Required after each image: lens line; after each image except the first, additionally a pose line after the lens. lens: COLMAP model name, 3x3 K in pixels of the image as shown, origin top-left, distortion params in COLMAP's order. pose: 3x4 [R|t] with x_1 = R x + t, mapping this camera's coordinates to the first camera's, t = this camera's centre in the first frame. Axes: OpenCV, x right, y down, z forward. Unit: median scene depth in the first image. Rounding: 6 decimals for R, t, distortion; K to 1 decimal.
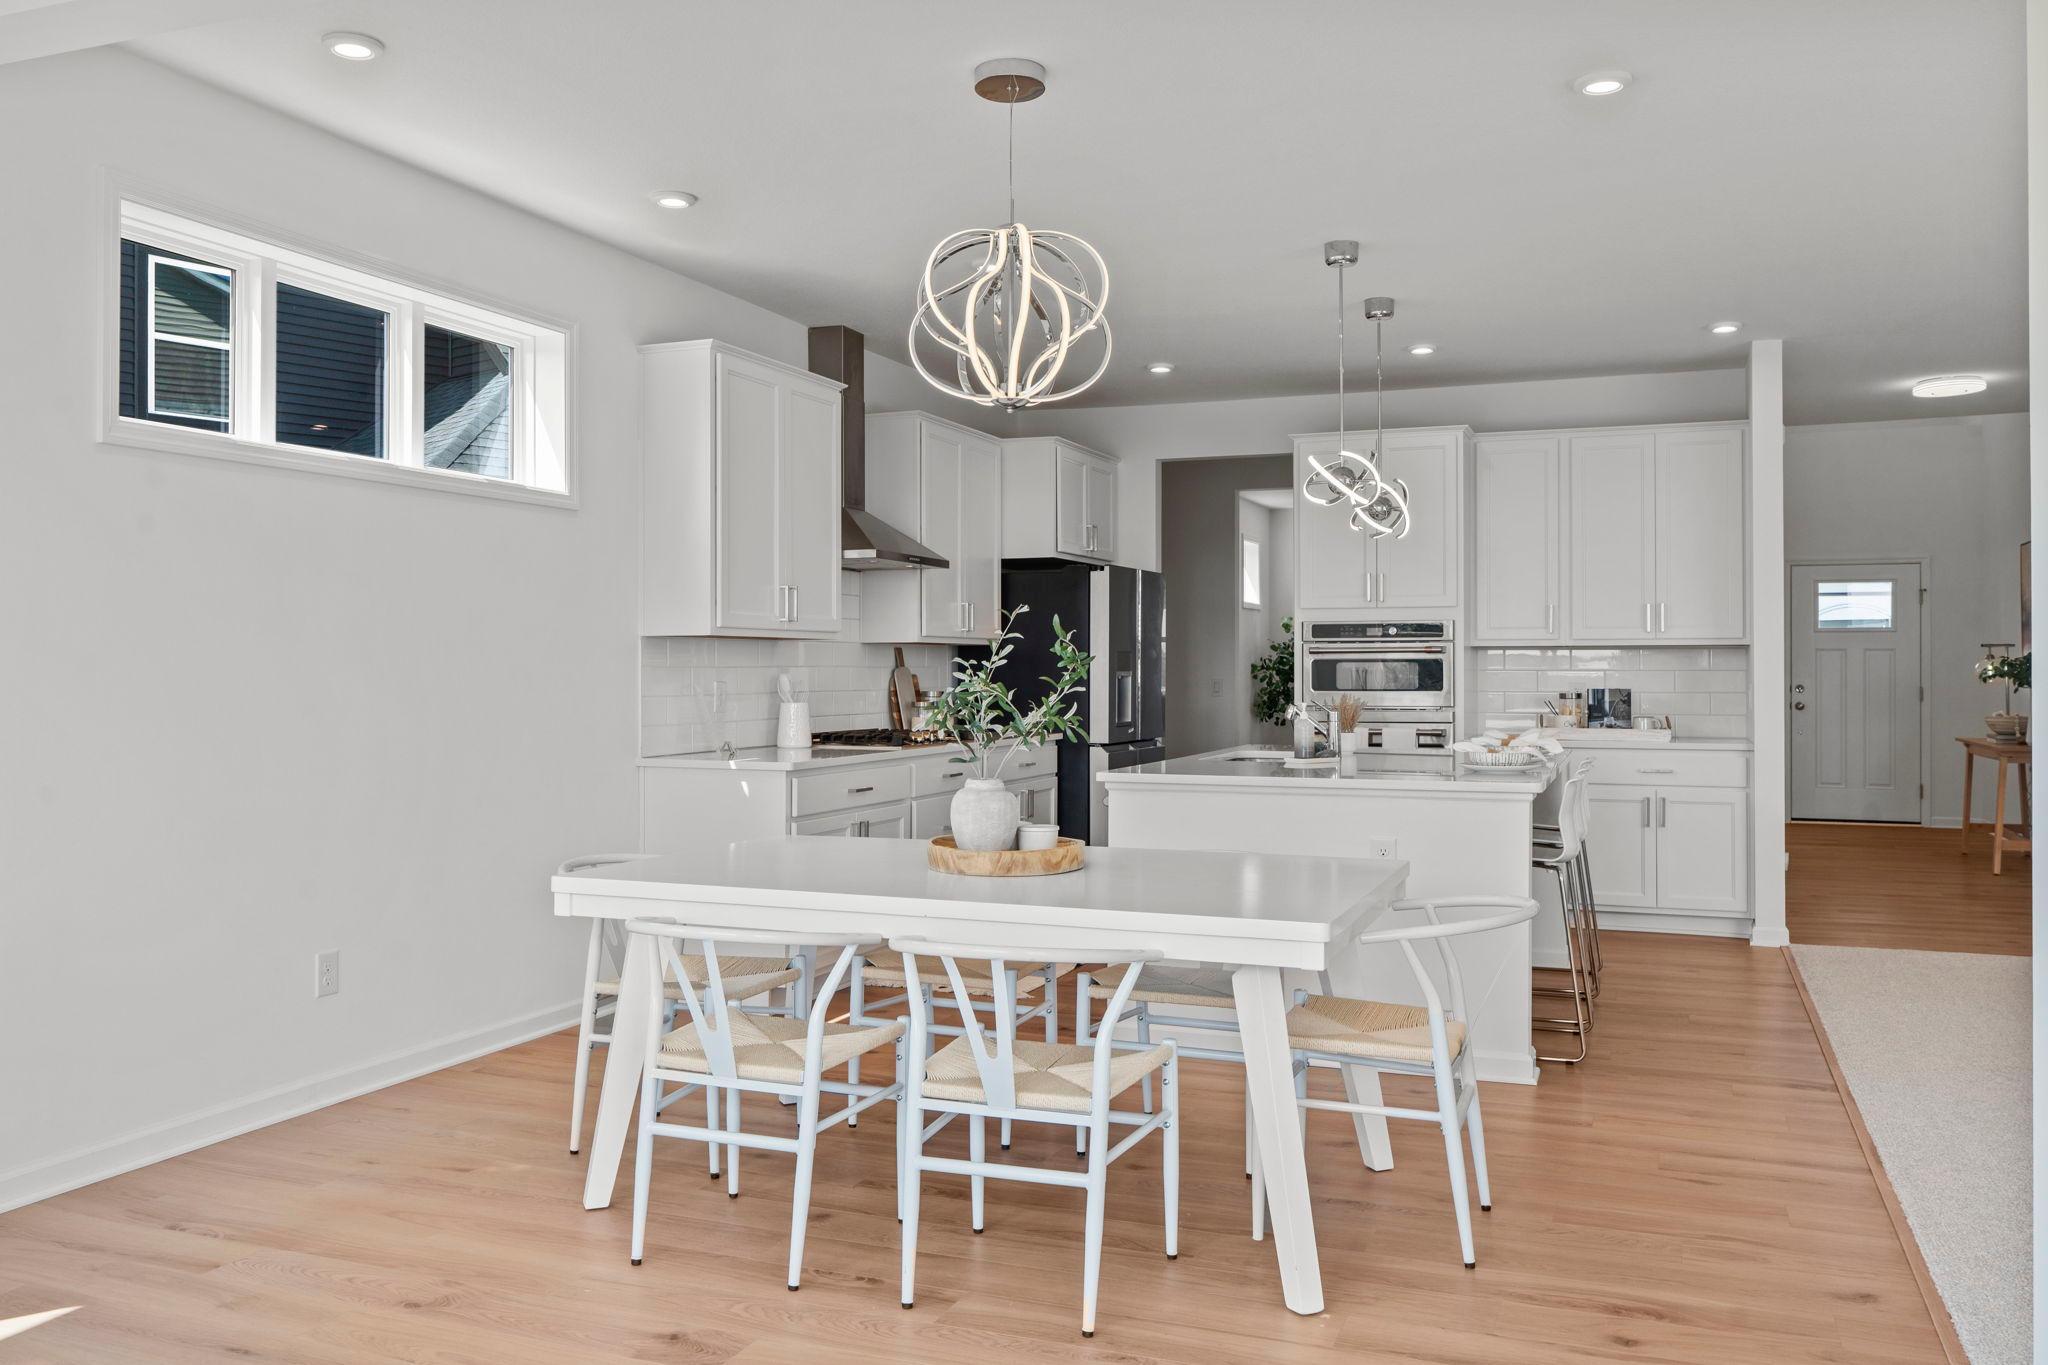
lens RADIAL K [[1616.6, 0, 1023.5], [0, 1616.6, 695.1], [0, 0, 1]] dist [-0.000415, 0.002047]
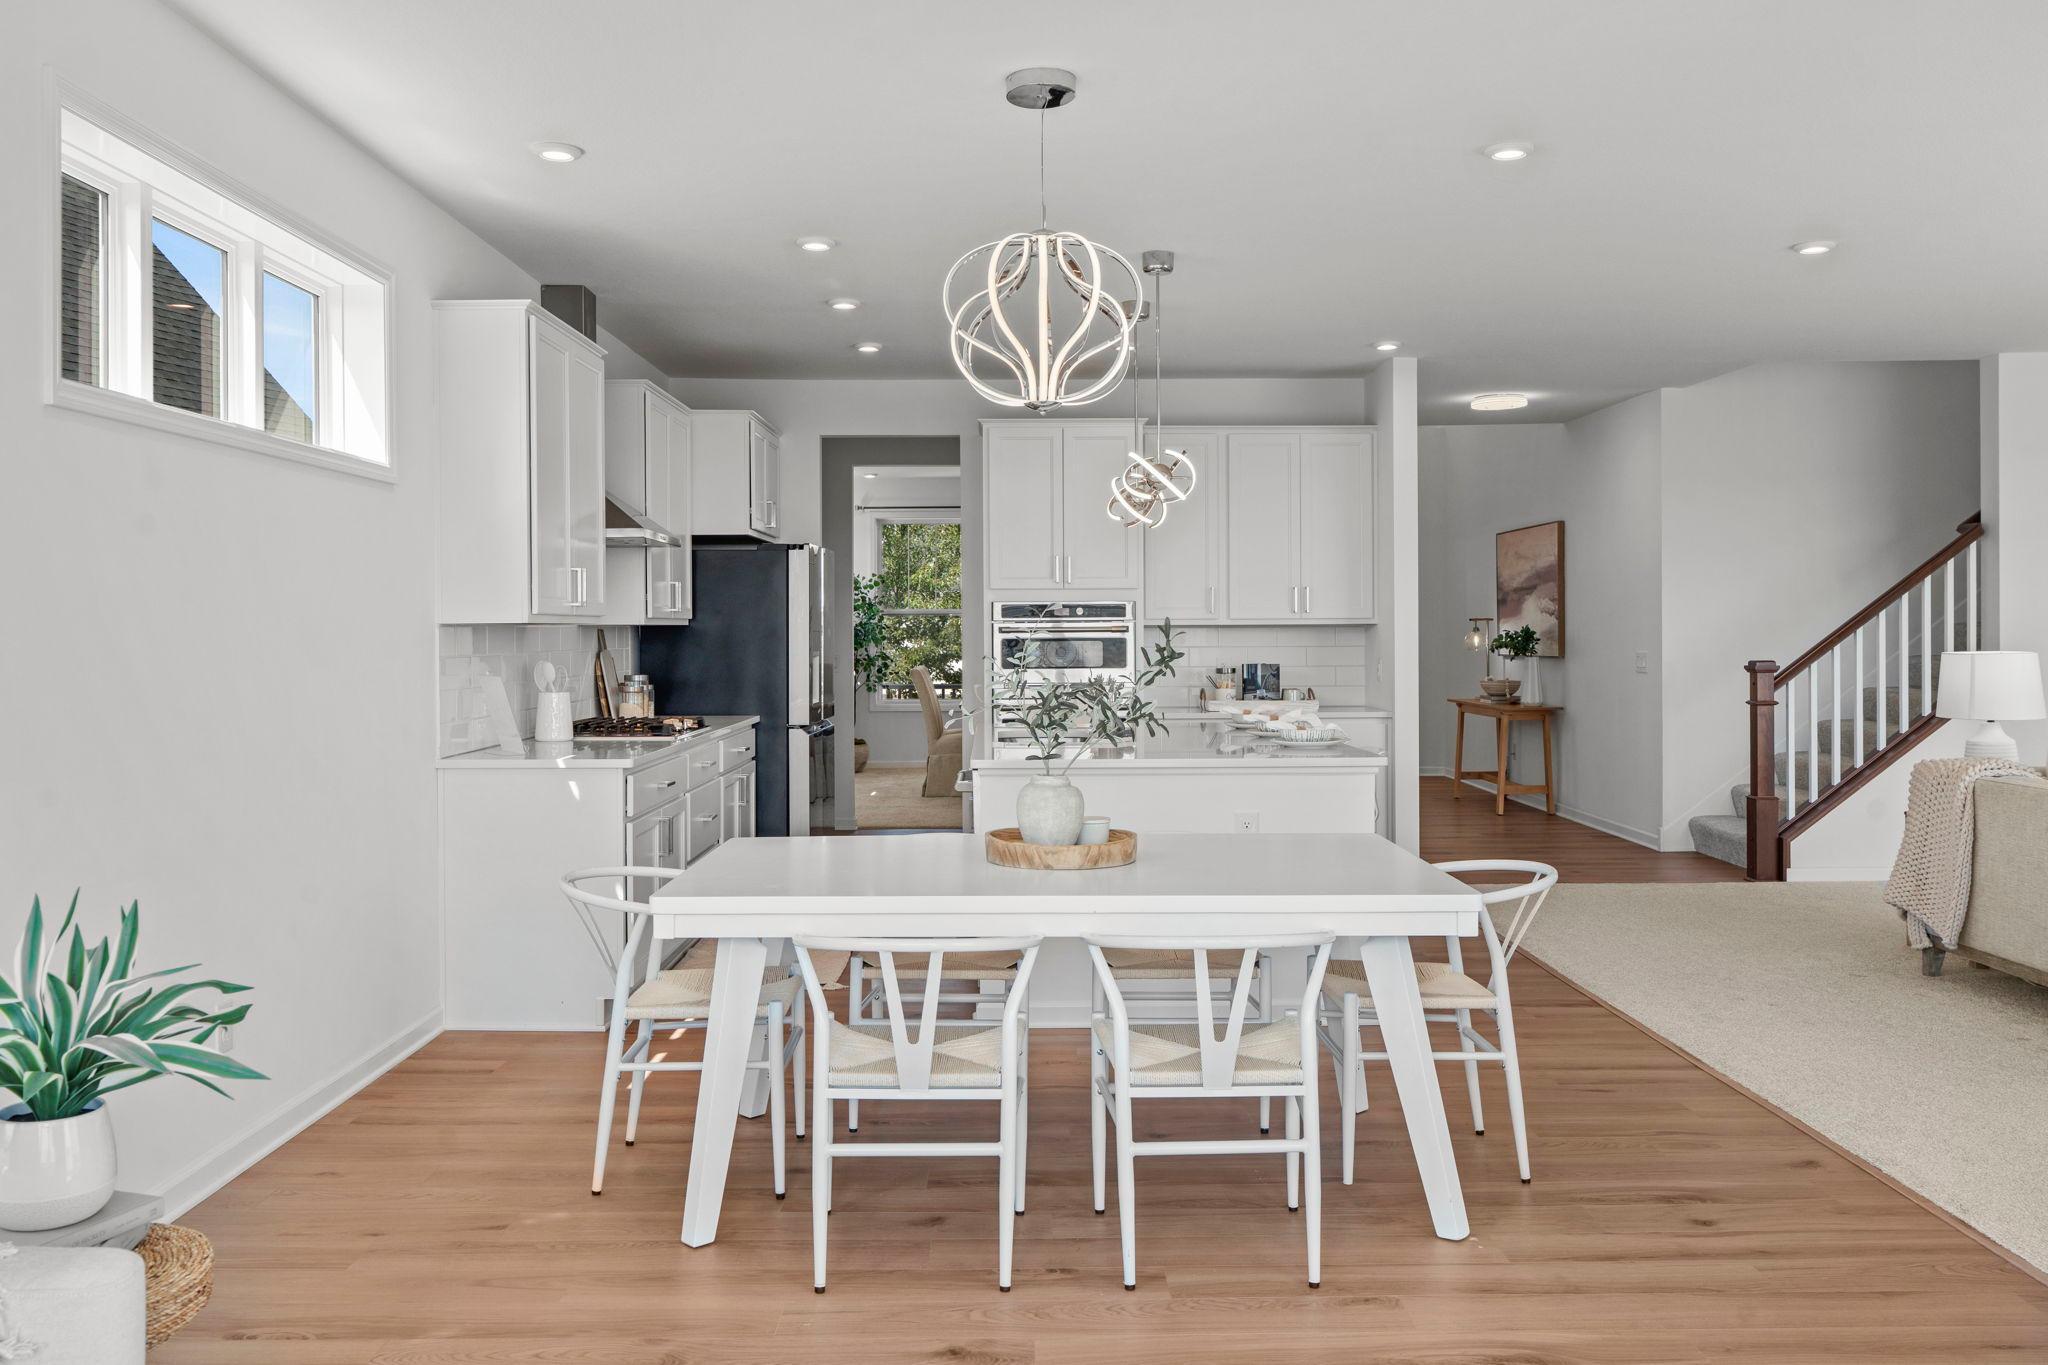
lens RADIAL K [[1649.1, 0, 1024.0], [0, 1649.1, 682.5], [0, 0, 1]] dist [-0.004459, -0.005329]
pose [[0.926542, -0.016202, 0.375843, -0.249940], [0.010639, 0.999801, 0.016872, -0.014136], [-0.376041, -0.011634, 0.926530, 0.023302]]
